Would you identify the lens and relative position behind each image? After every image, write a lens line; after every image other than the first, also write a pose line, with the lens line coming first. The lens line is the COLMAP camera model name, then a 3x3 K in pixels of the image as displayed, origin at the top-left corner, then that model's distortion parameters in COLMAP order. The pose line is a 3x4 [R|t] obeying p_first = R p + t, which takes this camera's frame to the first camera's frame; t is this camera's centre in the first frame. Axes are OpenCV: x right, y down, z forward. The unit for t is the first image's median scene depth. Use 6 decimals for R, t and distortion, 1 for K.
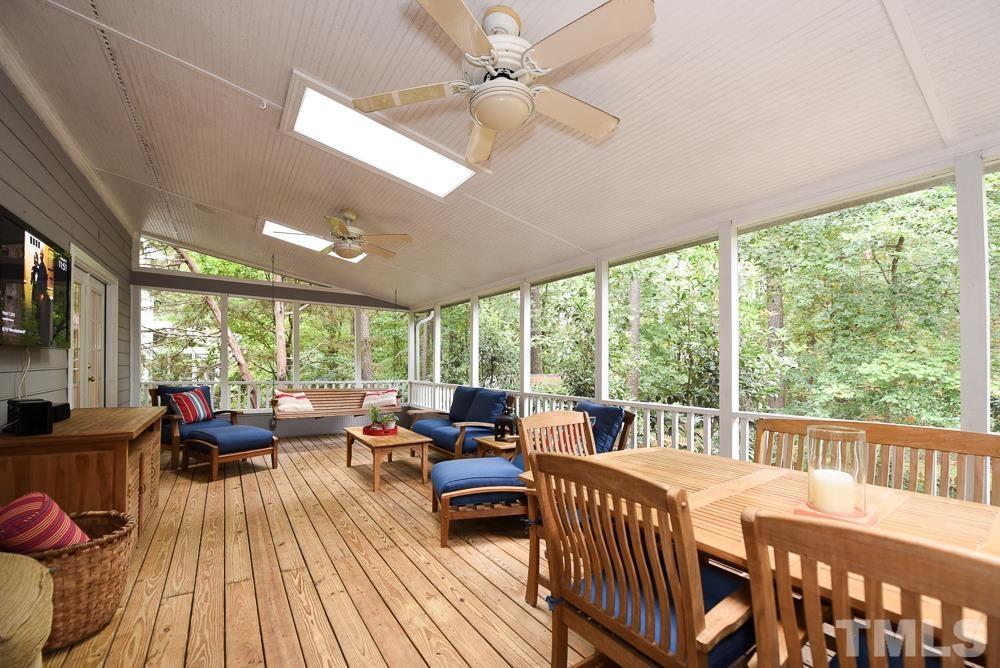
lens RADIAL K [[417.9, 0, 518.9], [0, 417.9, 353.9], [0, 0, 1]] dist [-0.023553, 0.000419]
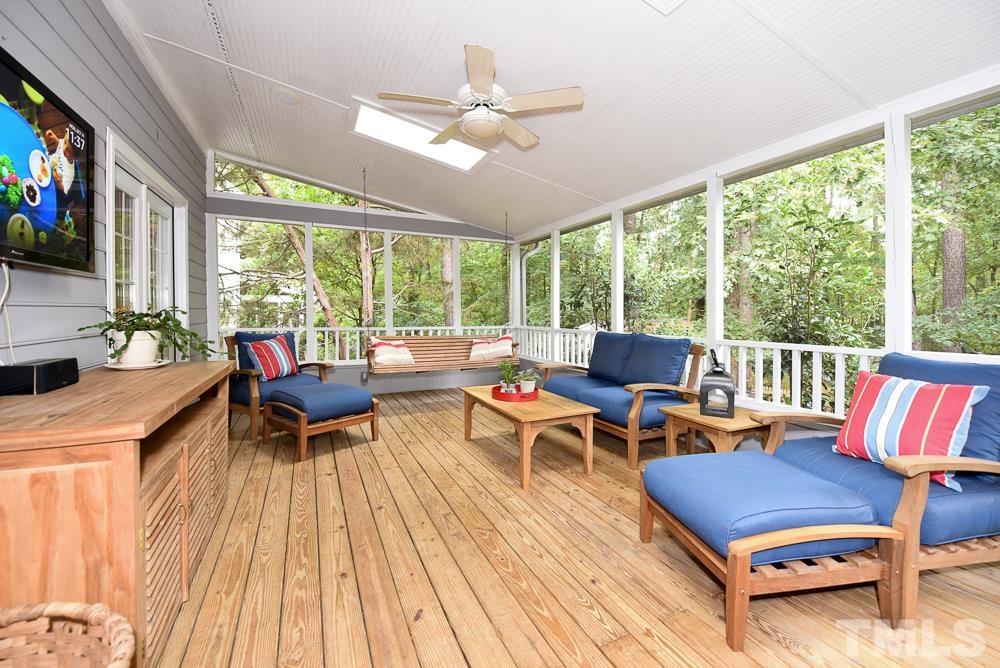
lens RADIAL K [[417.9, 0, 521.0], [0, 417.9, 307.1], [0, 0, 1]] dist [-0.023553, 0.000419]
pose [[0.989553, -0.009895, -0.143830, -0.225813], [0.011647, 0.999868, 0.011341, 0.028359], [0.143699, -0.012898, 0.989537, 0.305485]]
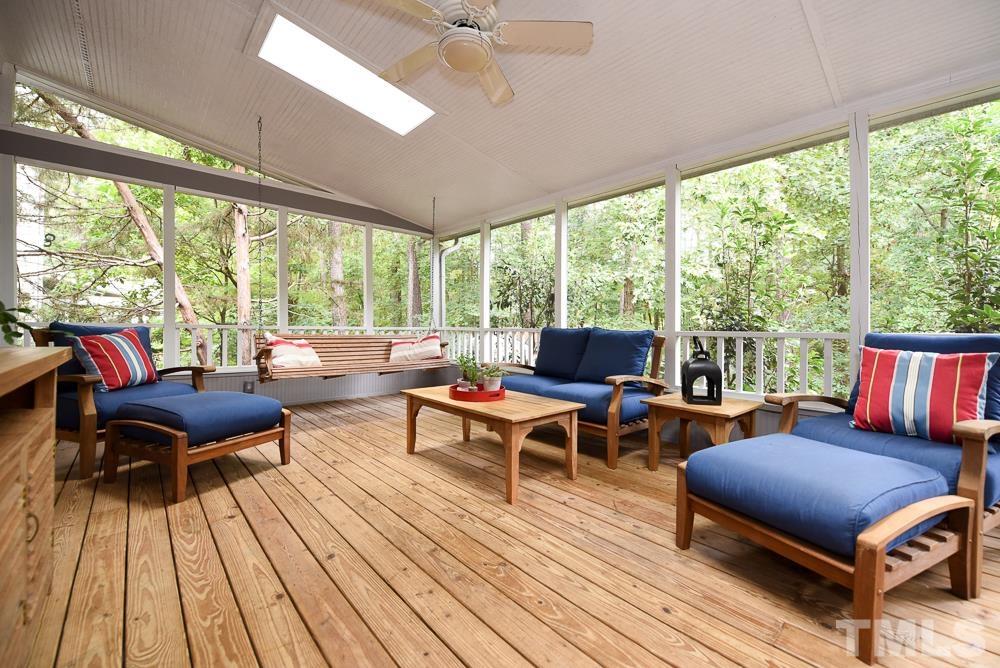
lens RADIAL K [[405.3, 0, 522.8], [0, 405.3, 321.0], [0, 0, 1]] dist [-0.019341, -0.001316]
pose [[0.988105, 0.001508, 0.153774, -0.370696], [-0.003130, 0.999942, 0.010306, 0.075655], [-0.153749, -0.010664, 0.988052, 0.425136]]
